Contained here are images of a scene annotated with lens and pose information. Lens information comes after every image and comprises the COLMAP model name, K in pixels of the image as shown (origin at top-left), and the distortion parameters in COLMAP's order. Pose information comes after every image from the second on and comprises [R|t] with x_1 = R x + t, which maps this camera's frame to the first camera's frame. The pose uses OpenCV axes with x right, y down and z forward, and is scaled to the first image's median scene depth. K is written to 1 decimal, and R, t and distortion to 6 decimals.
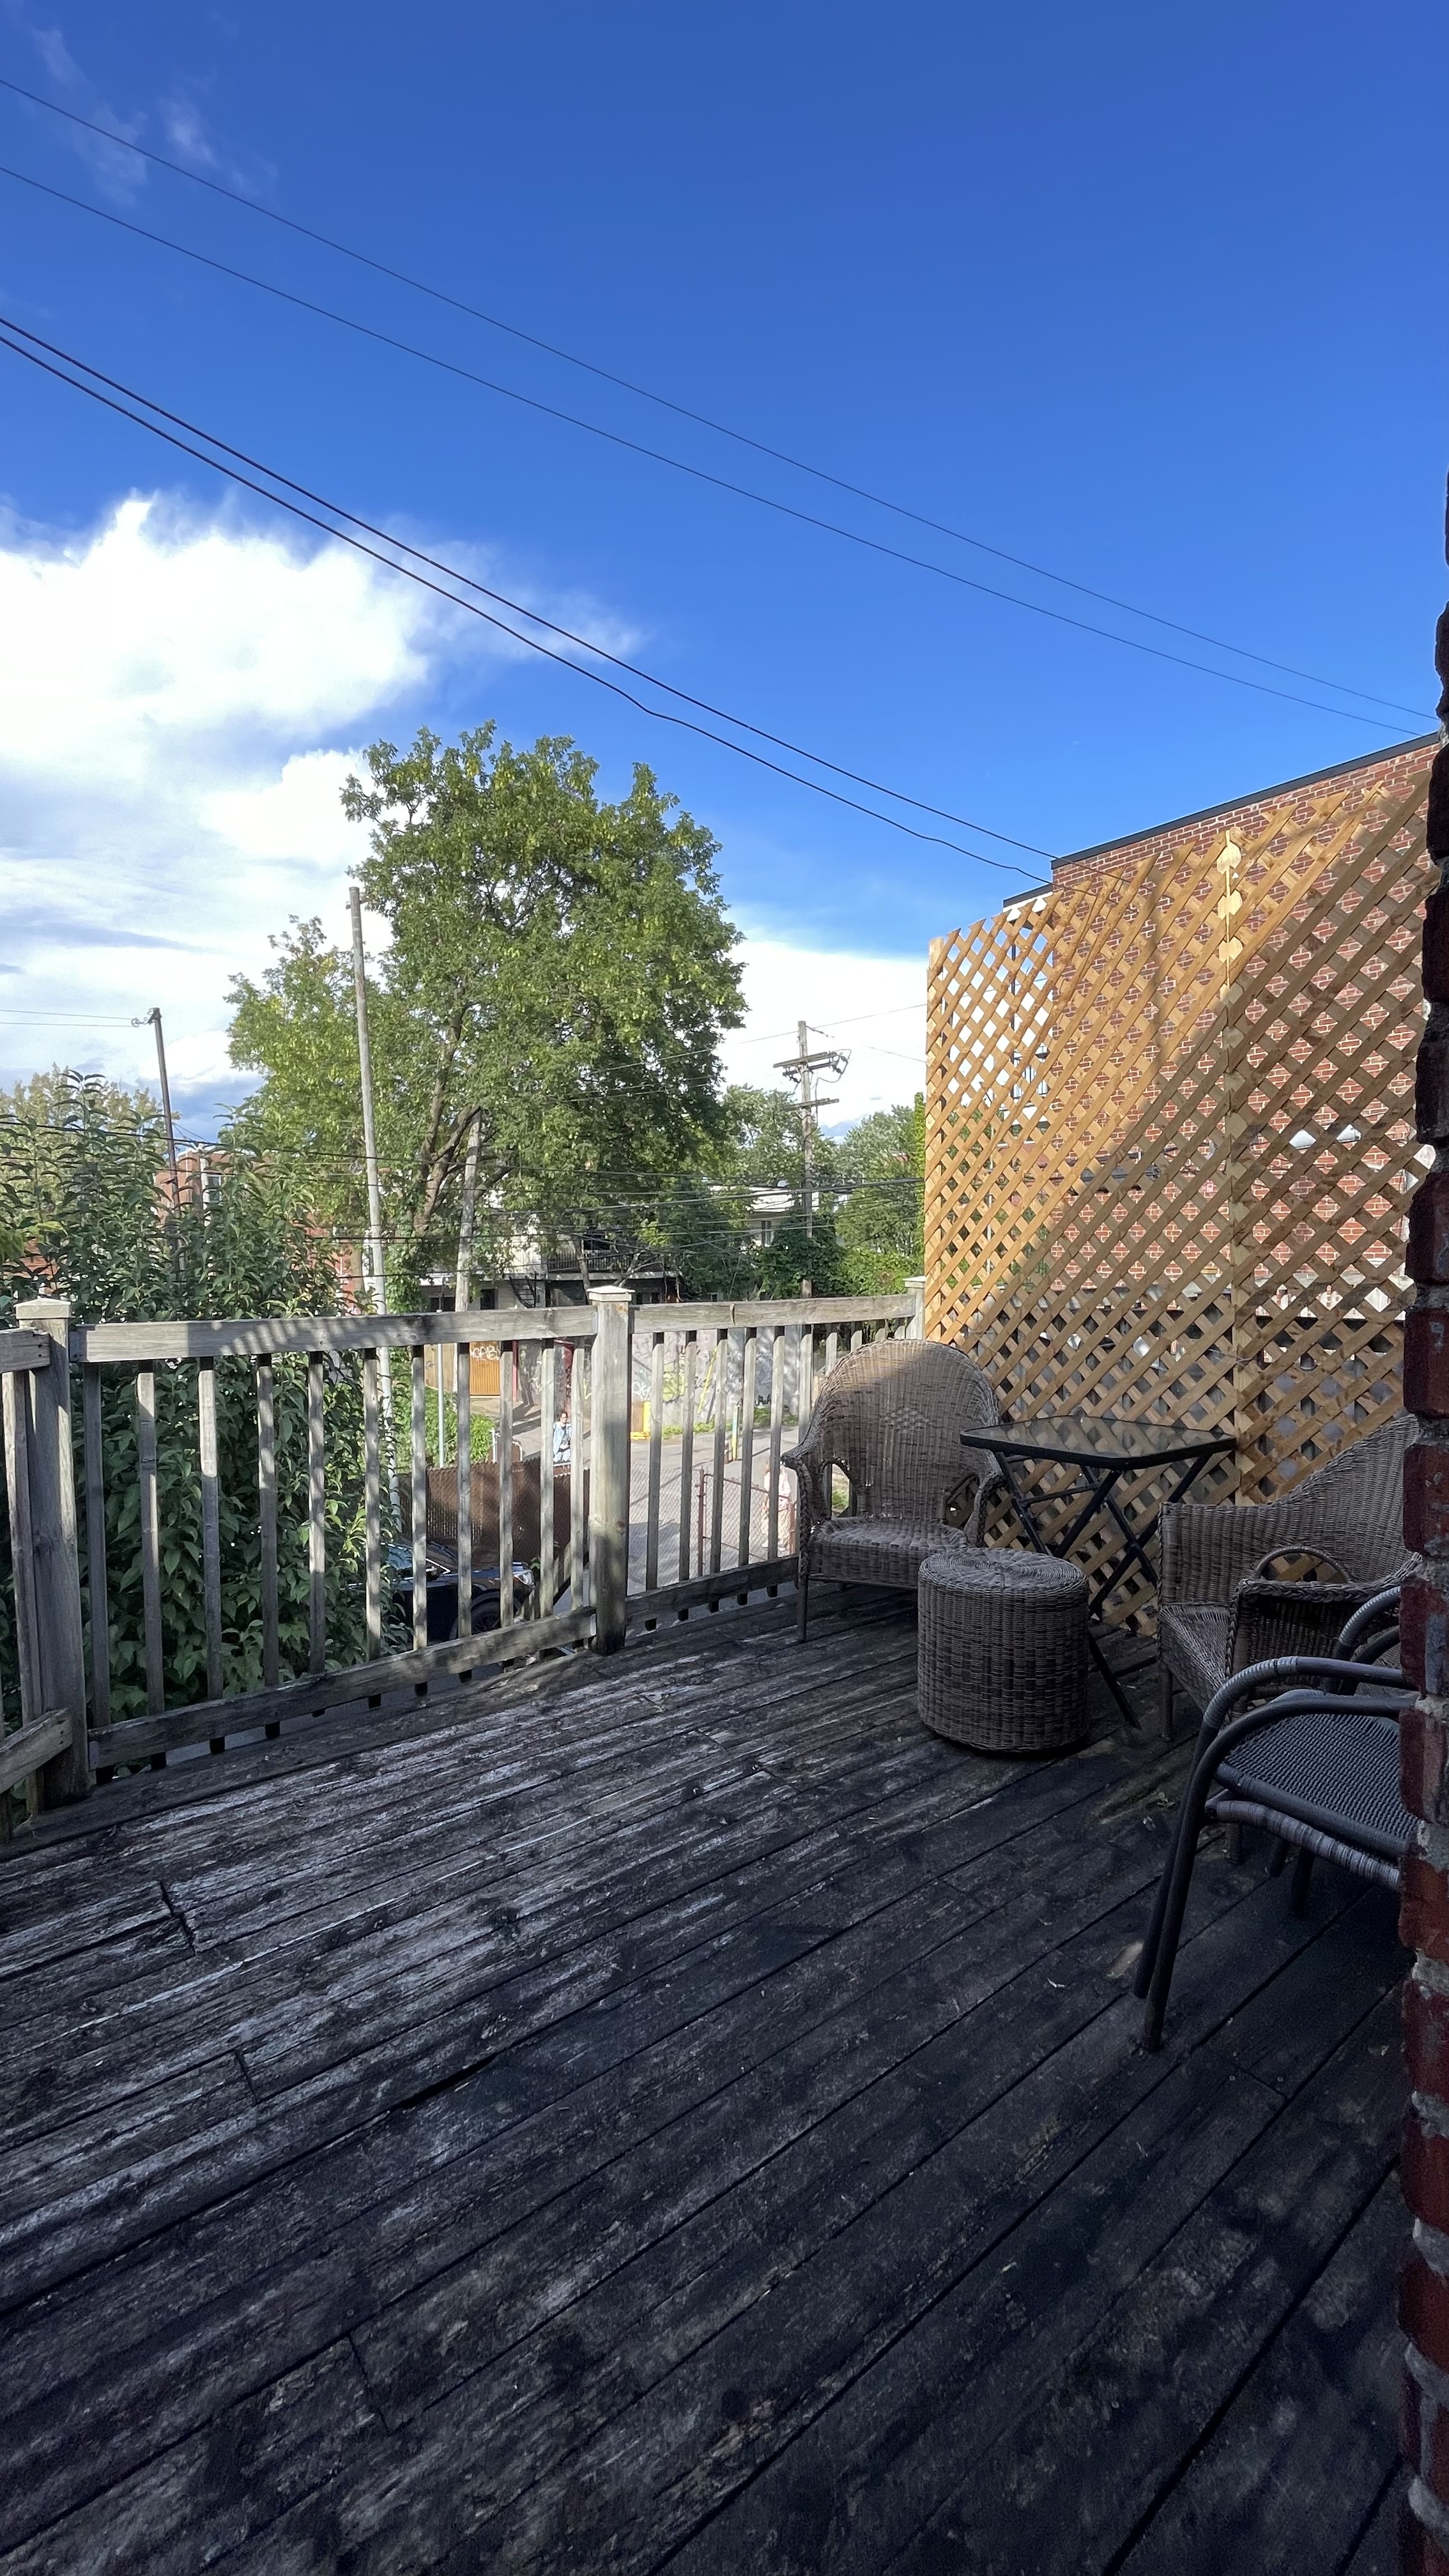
lens RADIAL K [[1053.3, 0, 728.2], [0, 1053.3, 1277.4], [0, 0, 1]] dist [-0.004597, -0.000298]
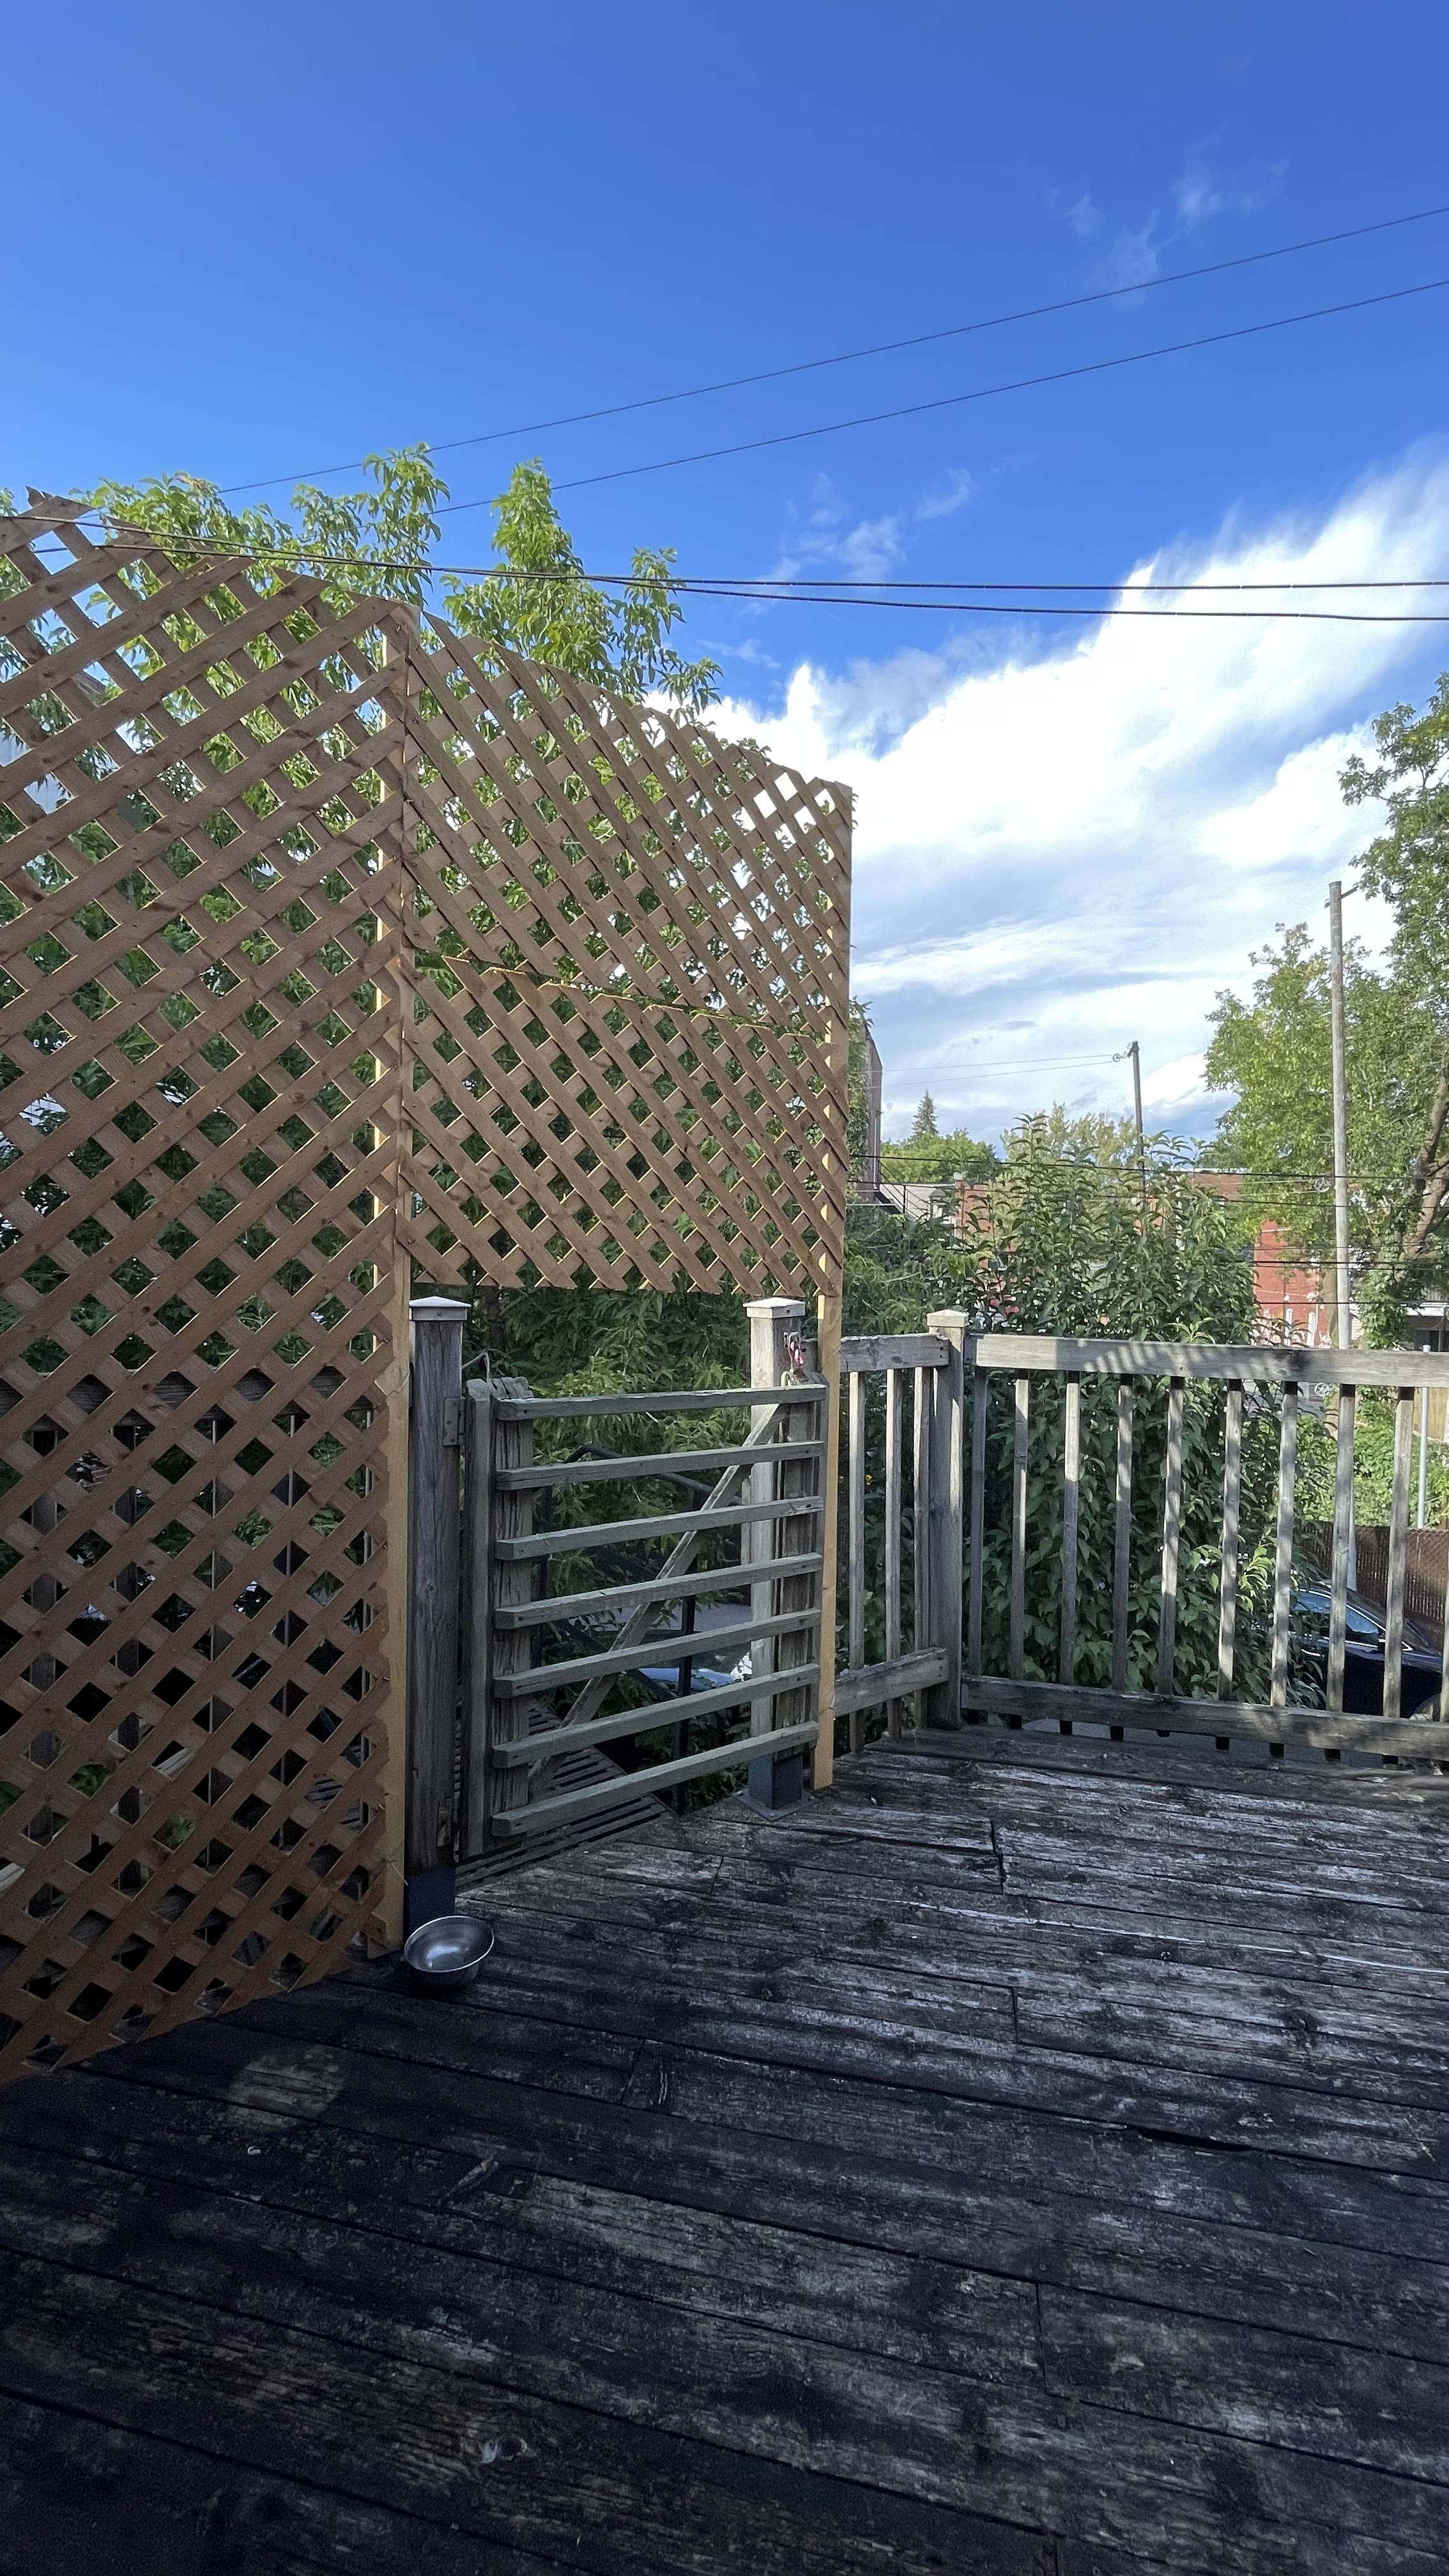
lens RADIAL K [[1053.3, 0, 707.1], [0, 1053.3, 1275.7], [0, 0, 1]] dist [-0.004597, -0.000298]
pose [[0.624201, 0.028820, -0.780732, 0.109663], [-0.043029, 0.999071, 0.002478, -0.009431], [0.780078, 0.032047, 0.624861, 0.010483]]
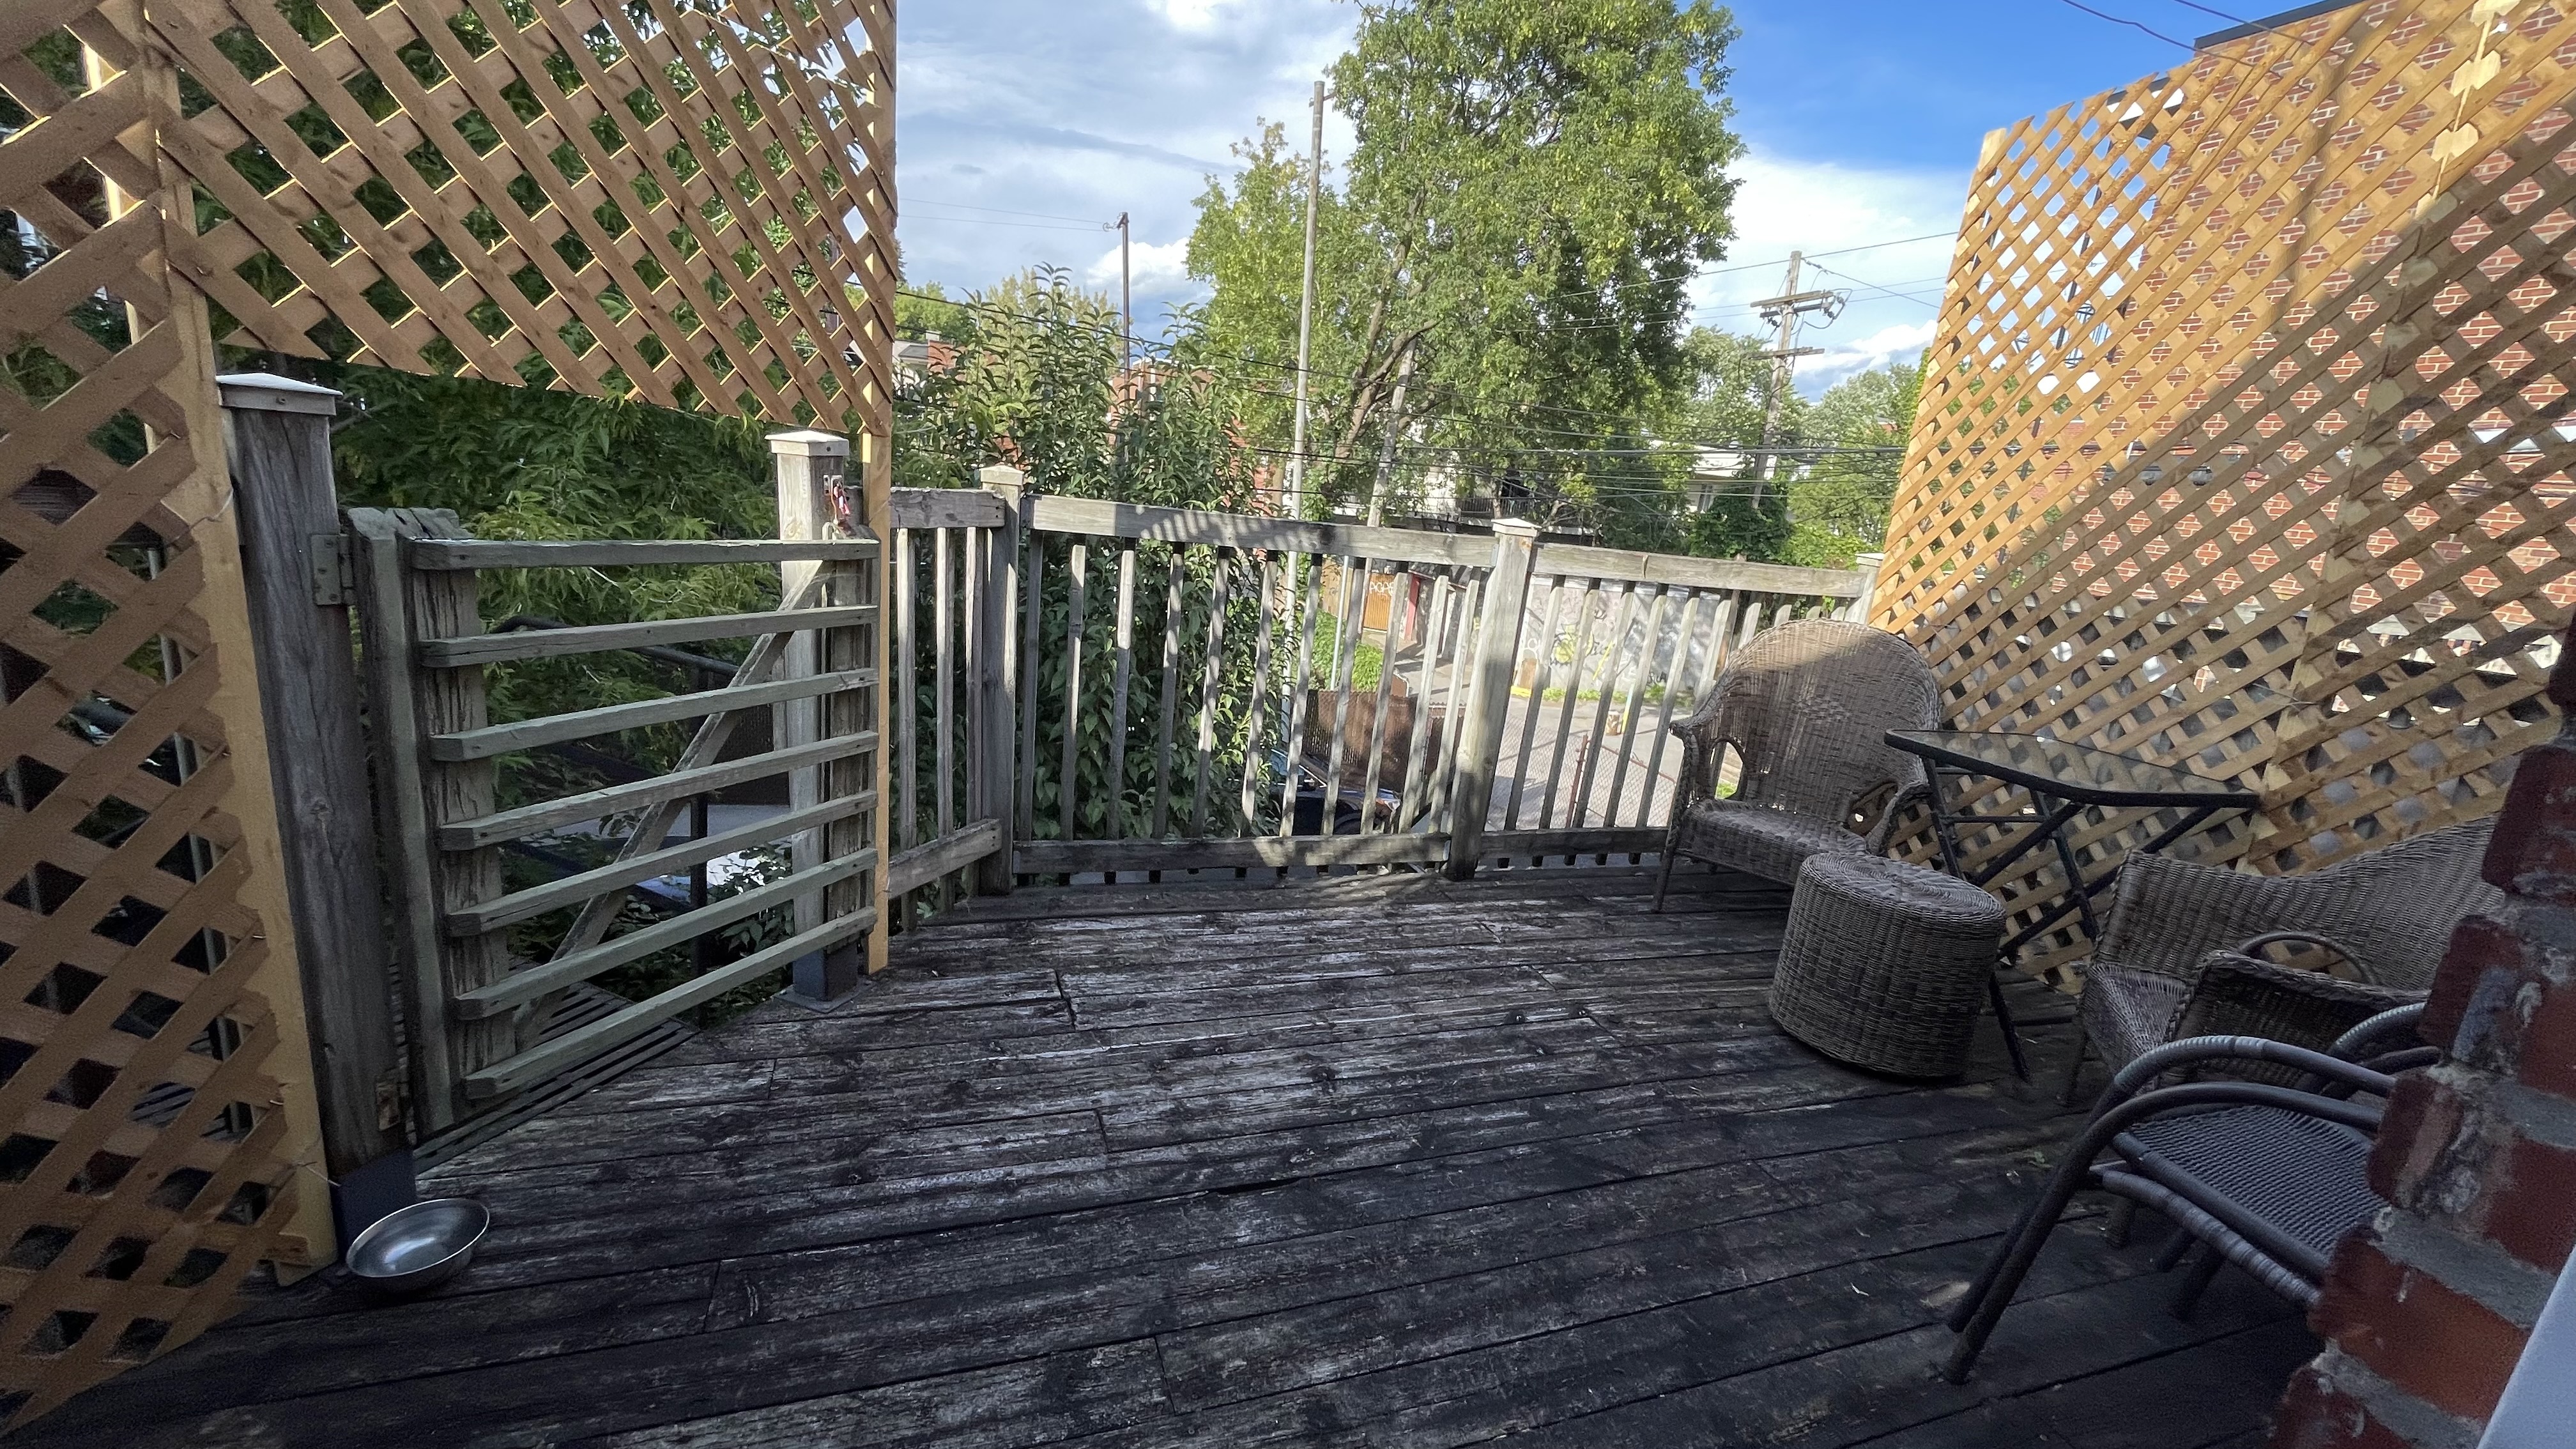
lens RADIAL K [[1053.3, 0, 1283.0], [0, 1053.3, 730.3], [0, 0, 1]] dist [-0.004597, -0.000298]
pose [[0.938030, 0.174088, -0.299655, 0.010473], [-0.113482, 0.971299, 0.209047, 0.021398], [0.327447, -0.162086, 0.930863, 0.009002]]
